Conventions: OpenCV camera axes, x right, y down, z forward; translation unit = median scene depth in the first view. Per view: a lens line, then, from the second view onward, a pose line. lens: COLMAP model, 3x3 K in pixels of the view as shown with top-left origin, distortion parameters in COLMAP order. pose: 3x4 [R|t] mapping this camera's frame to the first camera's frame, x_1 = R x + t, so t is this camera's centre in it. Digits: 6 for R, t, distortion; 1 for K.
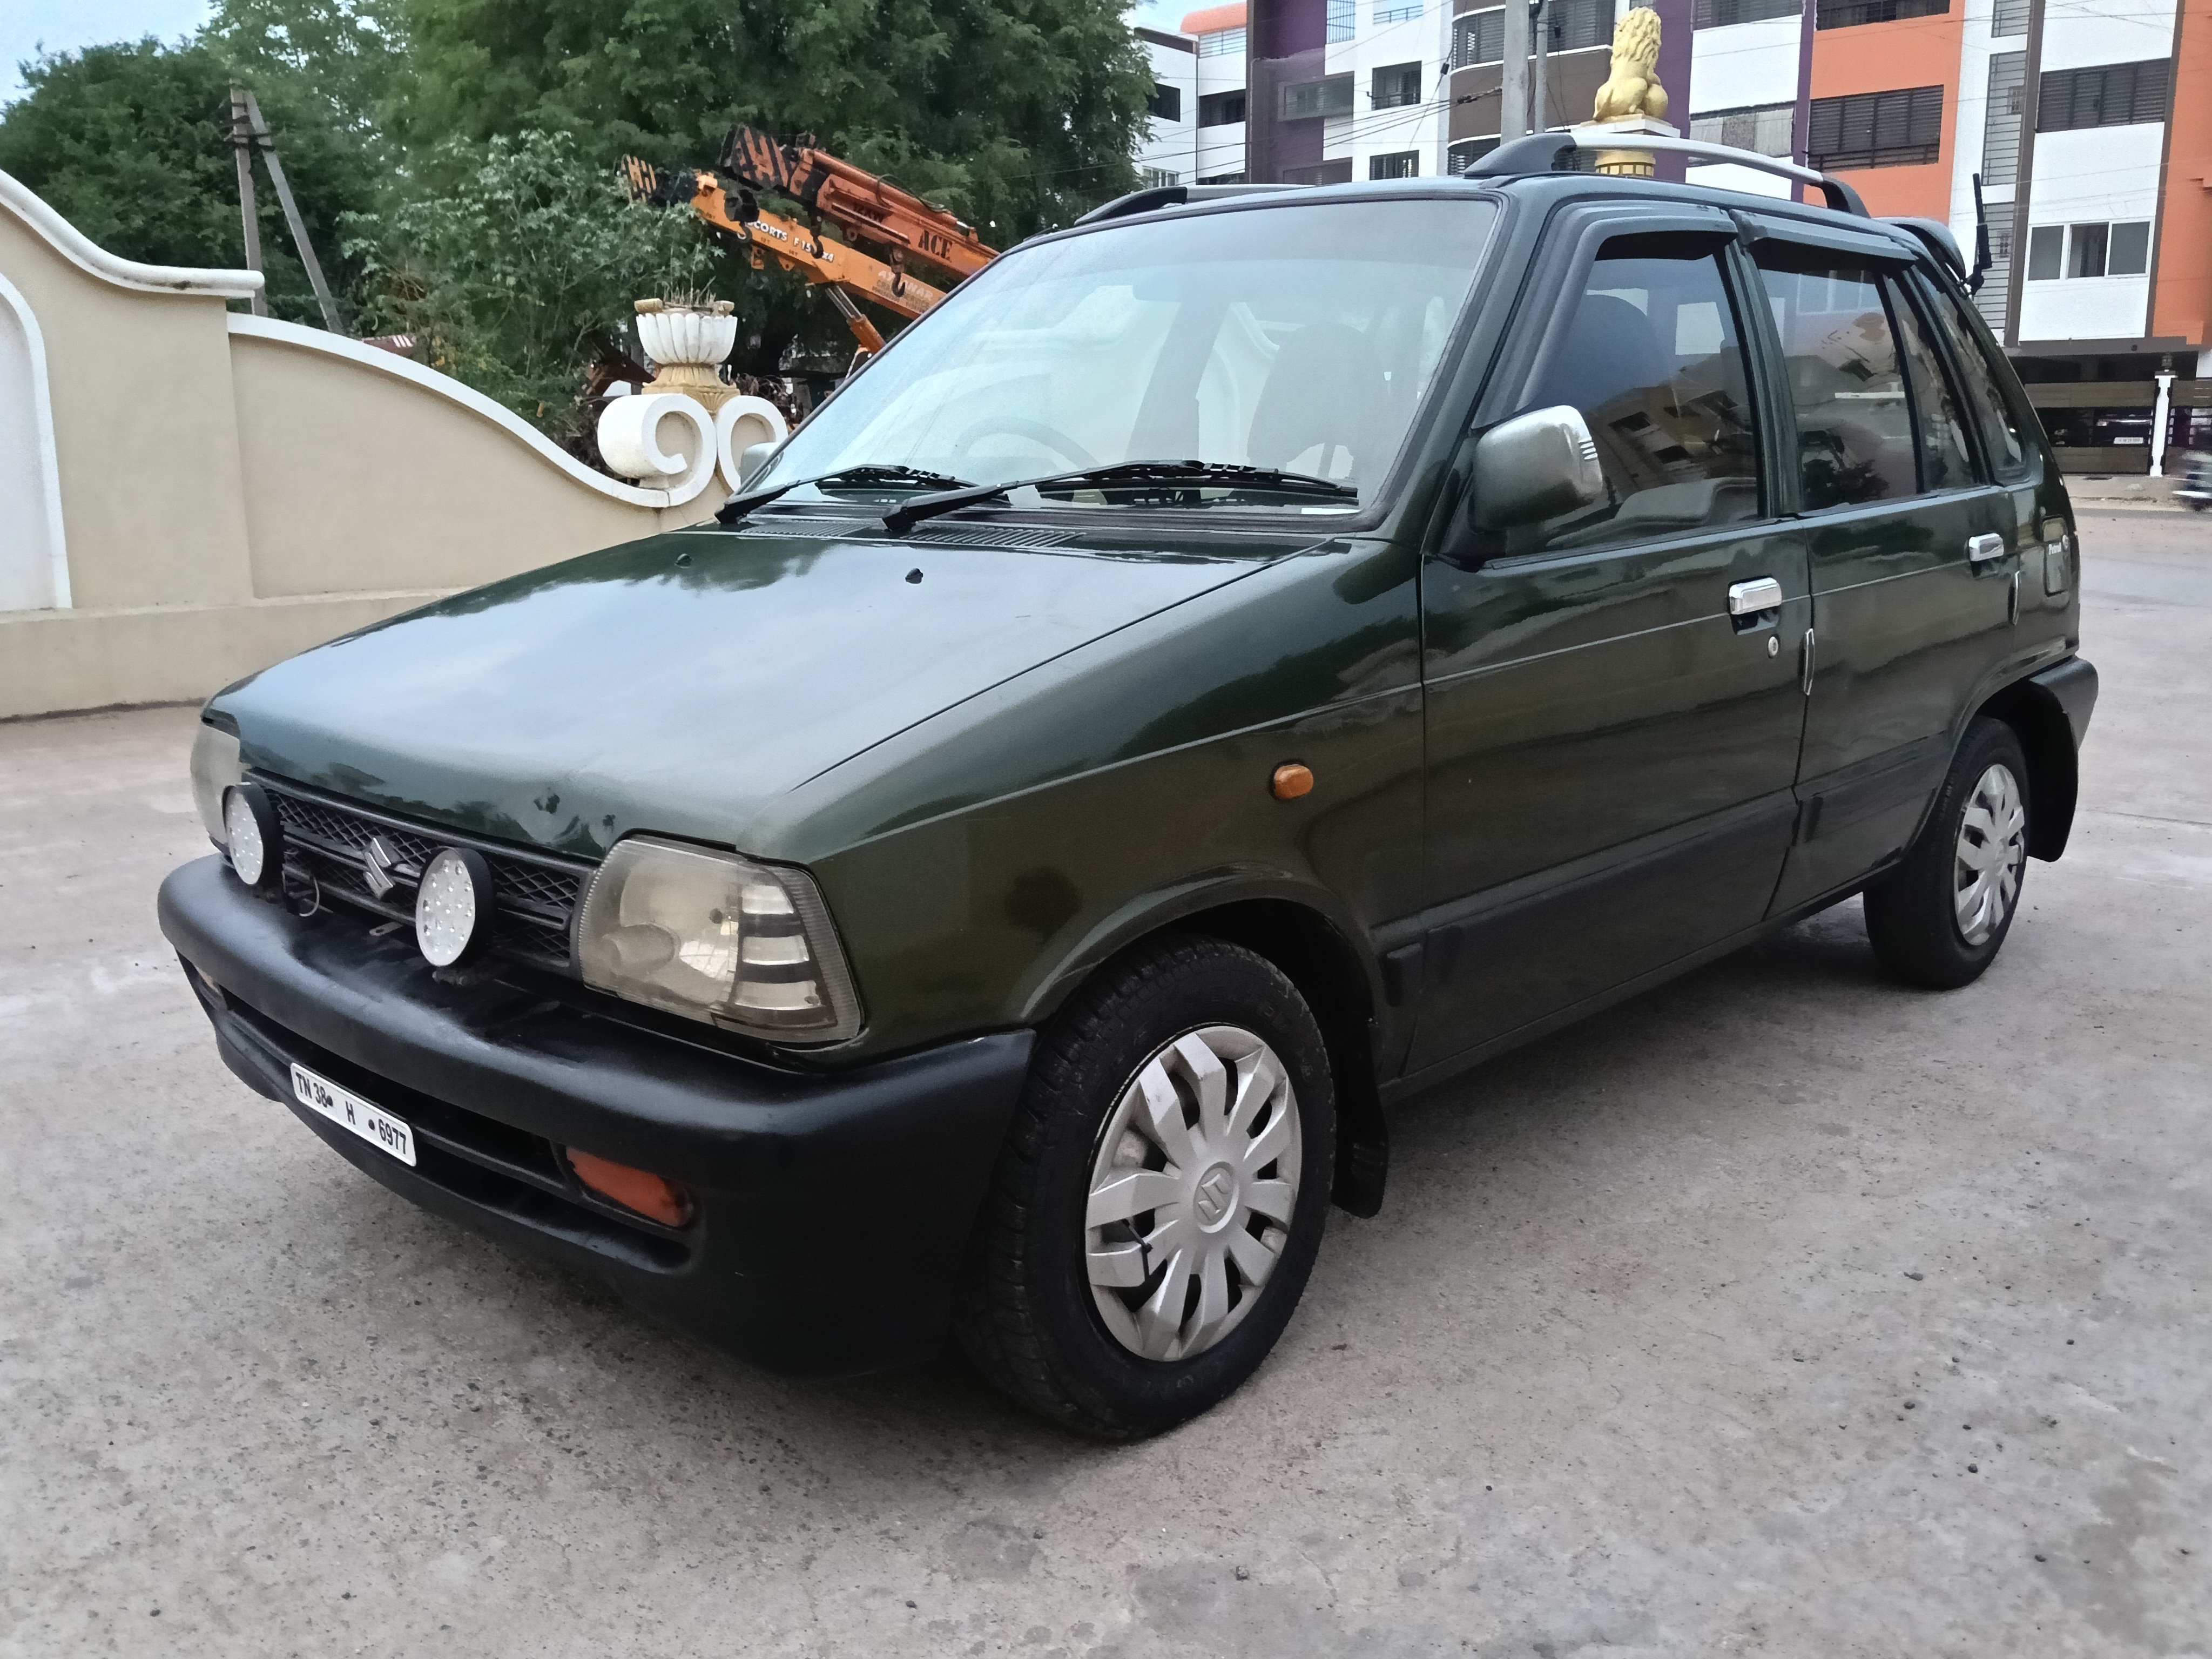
lens RADIAL K [[1830.2, 0, 1106.0], [0, 1830.2, 829.5], [0, 0, 1]] dist [0.006639, -0.054483]
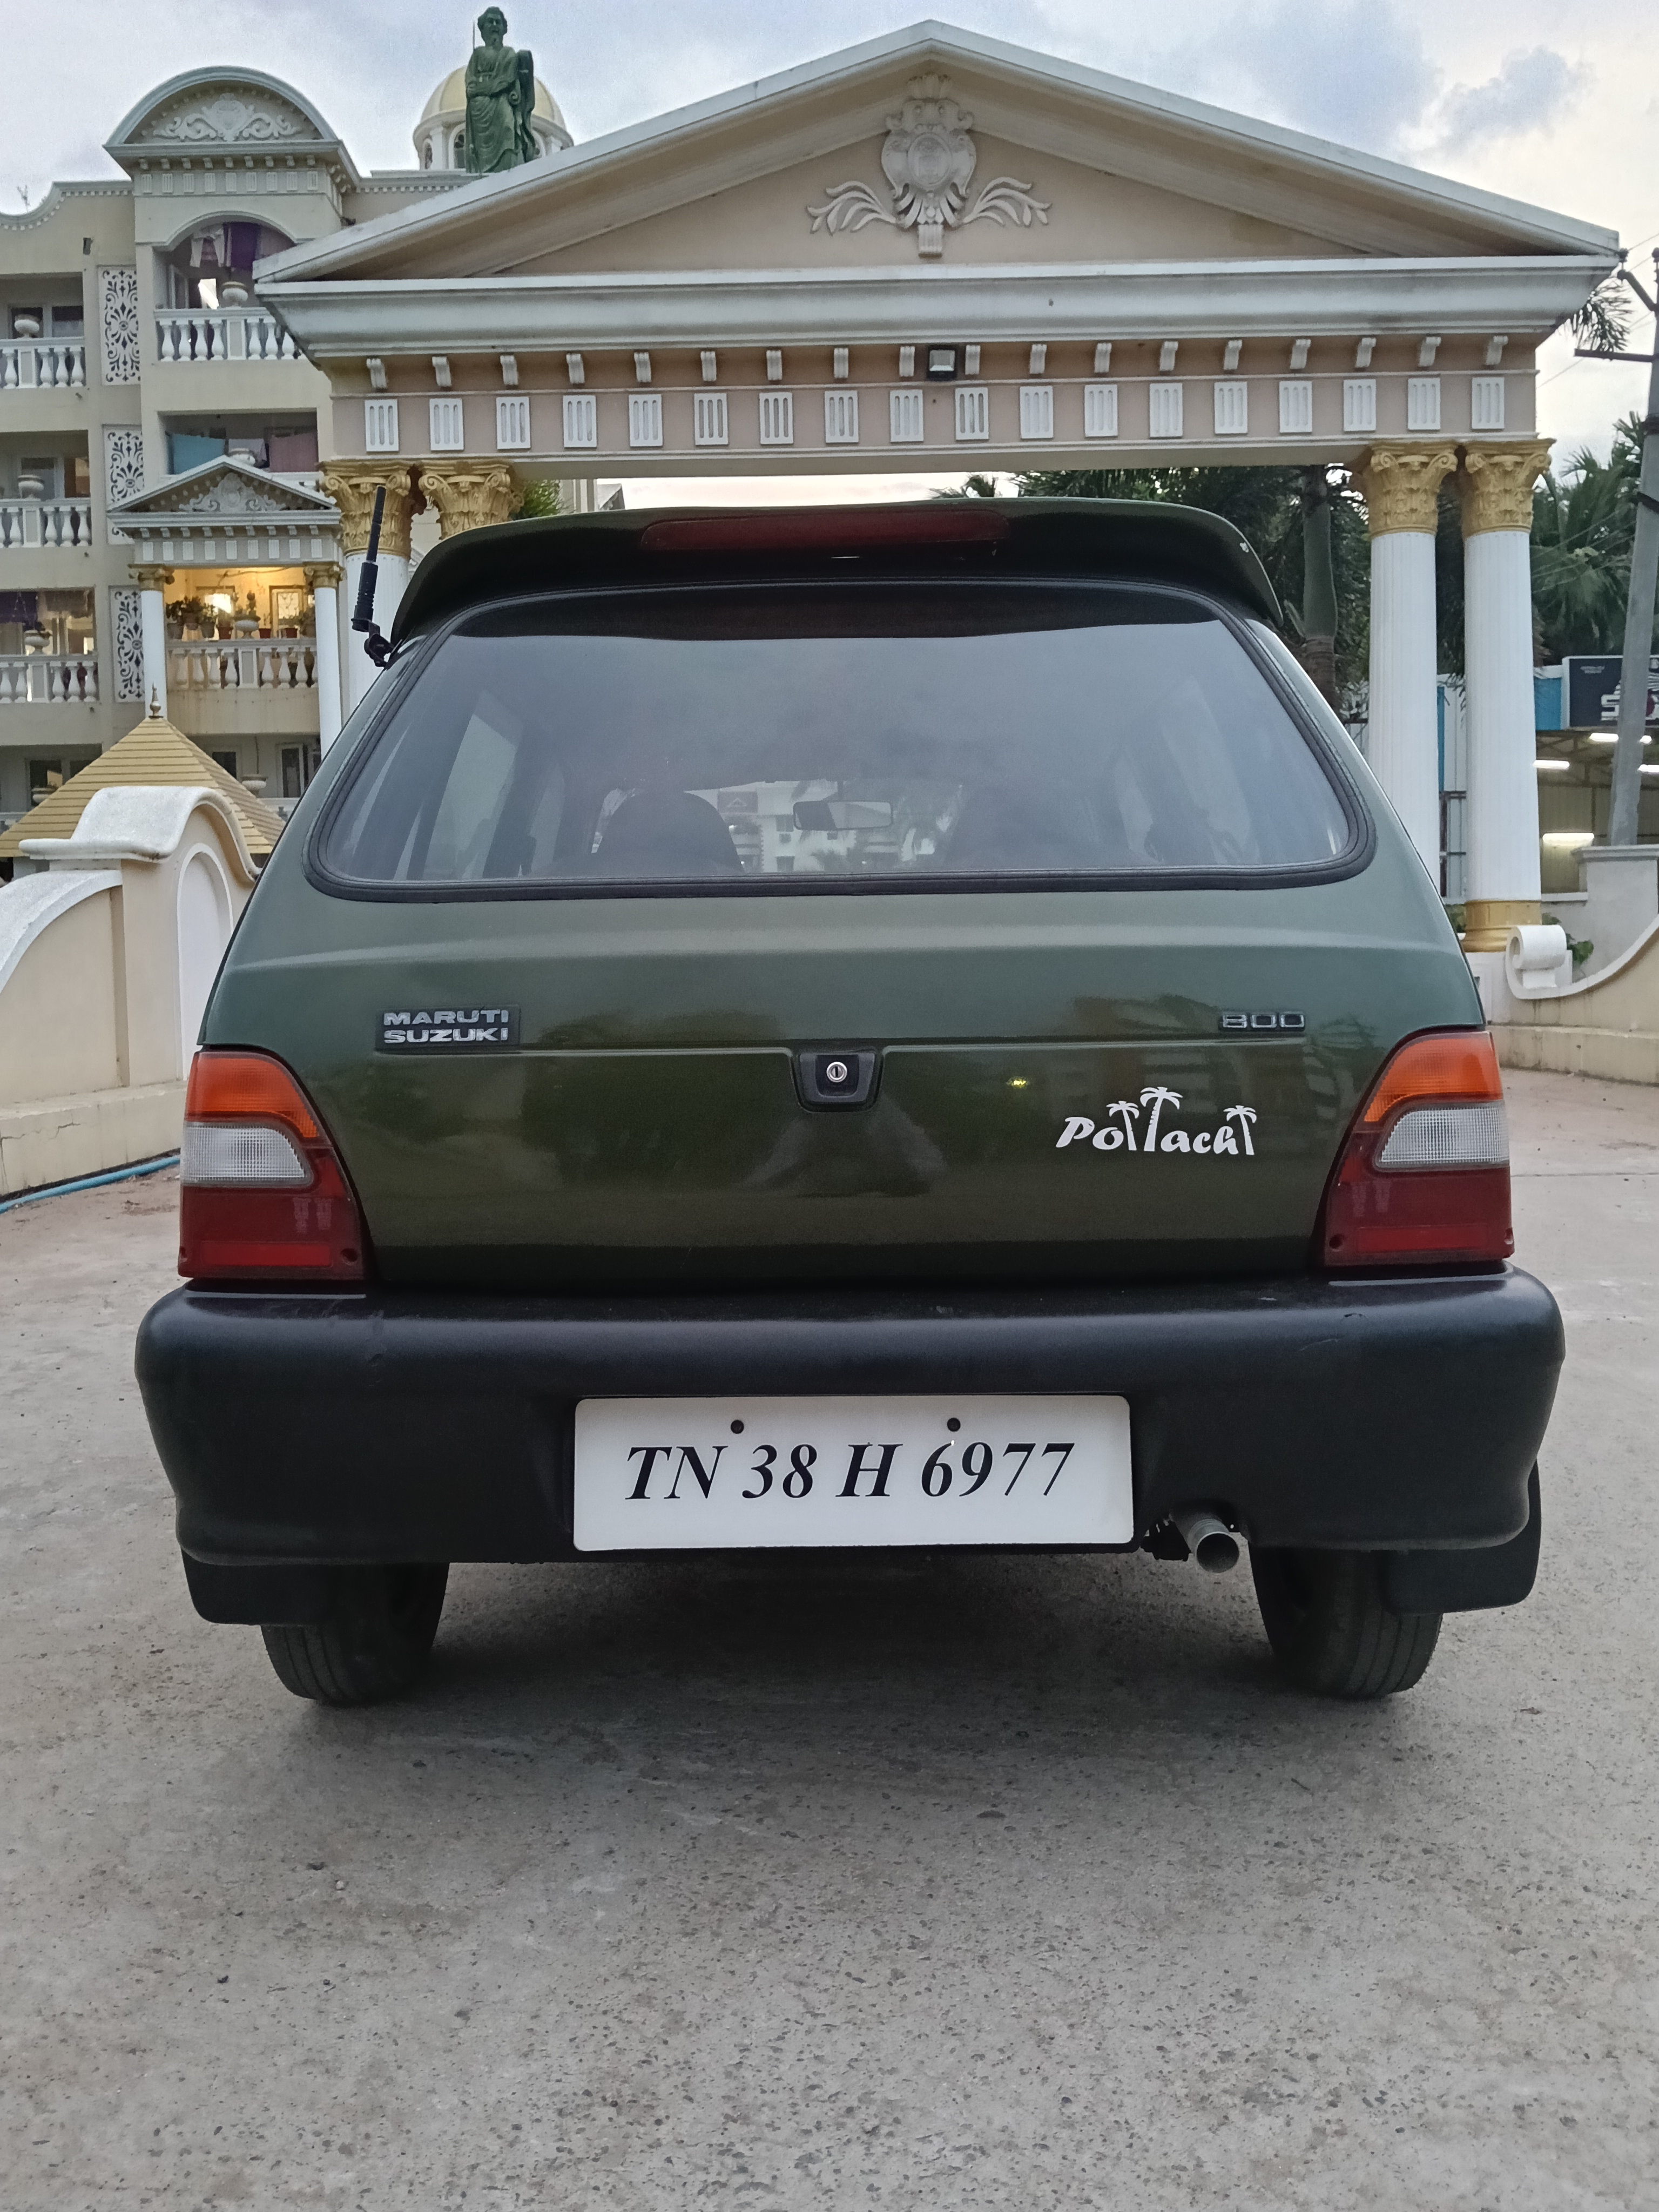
lens RADIAL K [[1820.5, 0, 822.0], [0, 1820.5, 1086.4], [0, 0, 1]] dist [0.058502, -0.161926]
pose [[-0.724203, 0.049785, -0.687787, 0.948639], [-0.120781, 0.972815, 0.197593, -0.342474], [0.678927, 0.226169, -0.698503, 1.848751]]
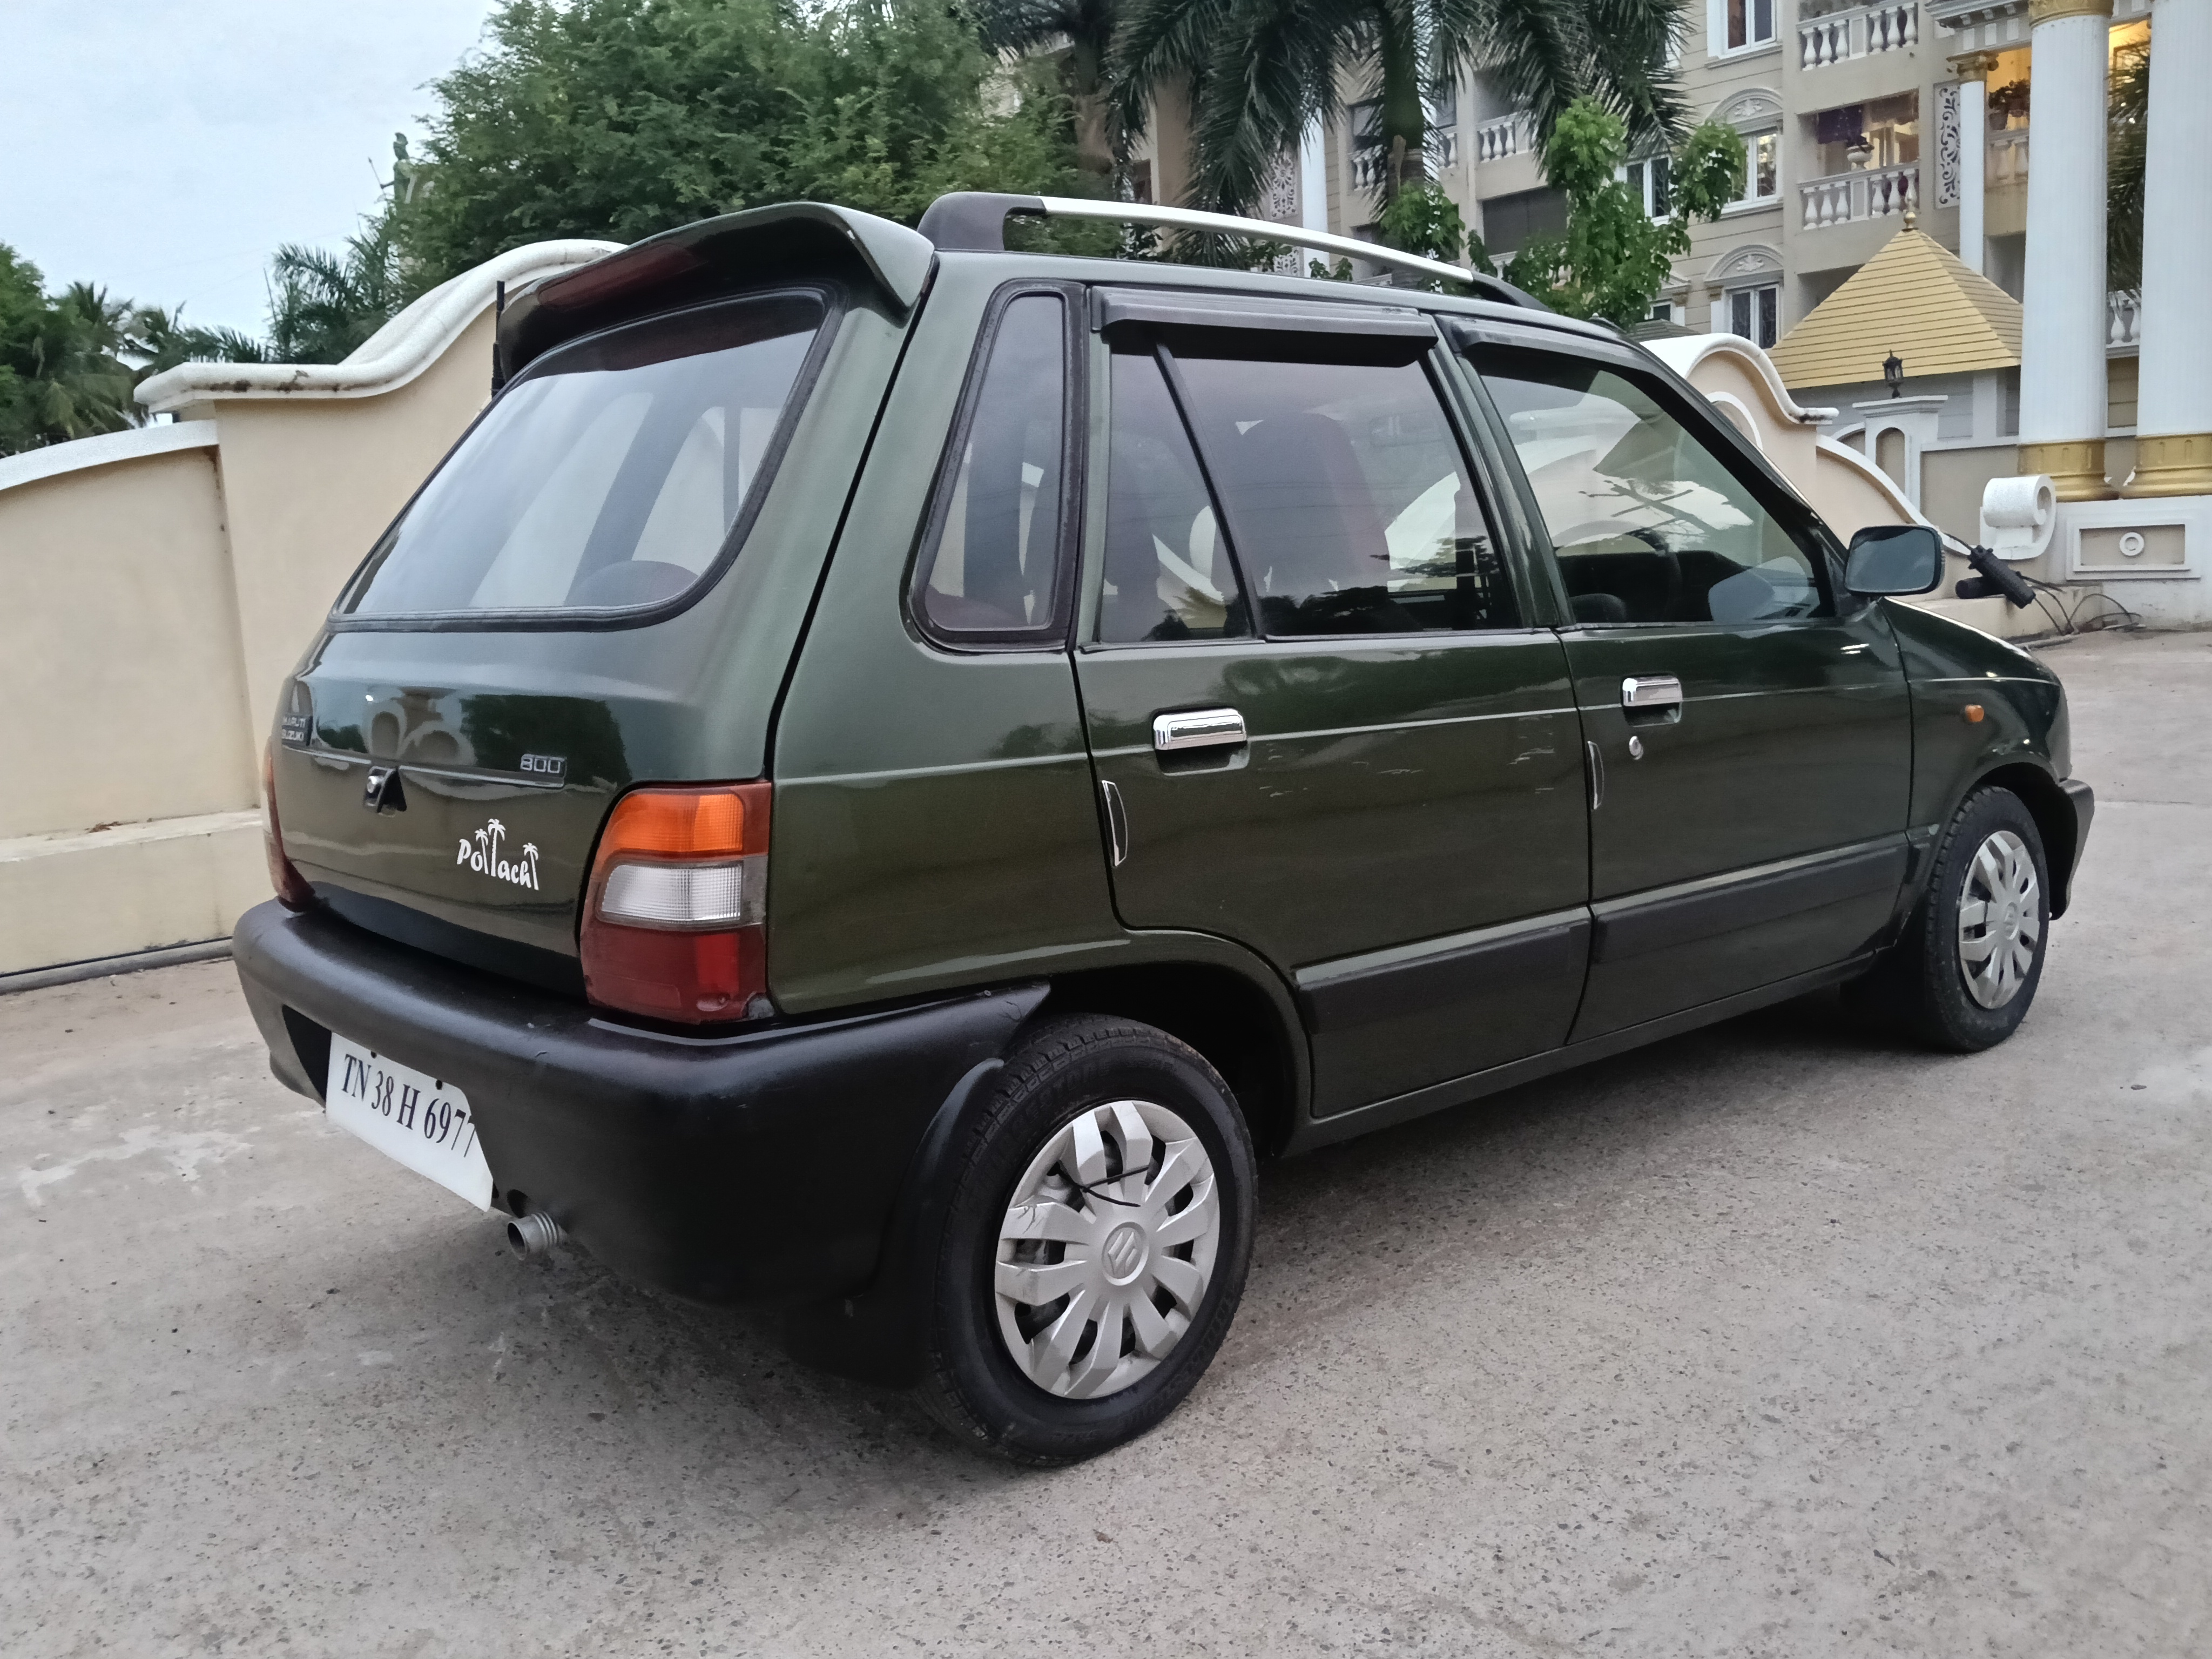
lens RADIAL K [[1836.6, 0, 1111.0], [0, 1836.6, 824.3], [0, 0, 1]] dist [0.008142, -0.063432]
pose [[-0.995165, 0.037681, 0.090703, 0.157815], [0.066298, 0.939069, 0.337274, -0.446189], [-0.072468, 0.341657, -0.937027, 2.115700]]
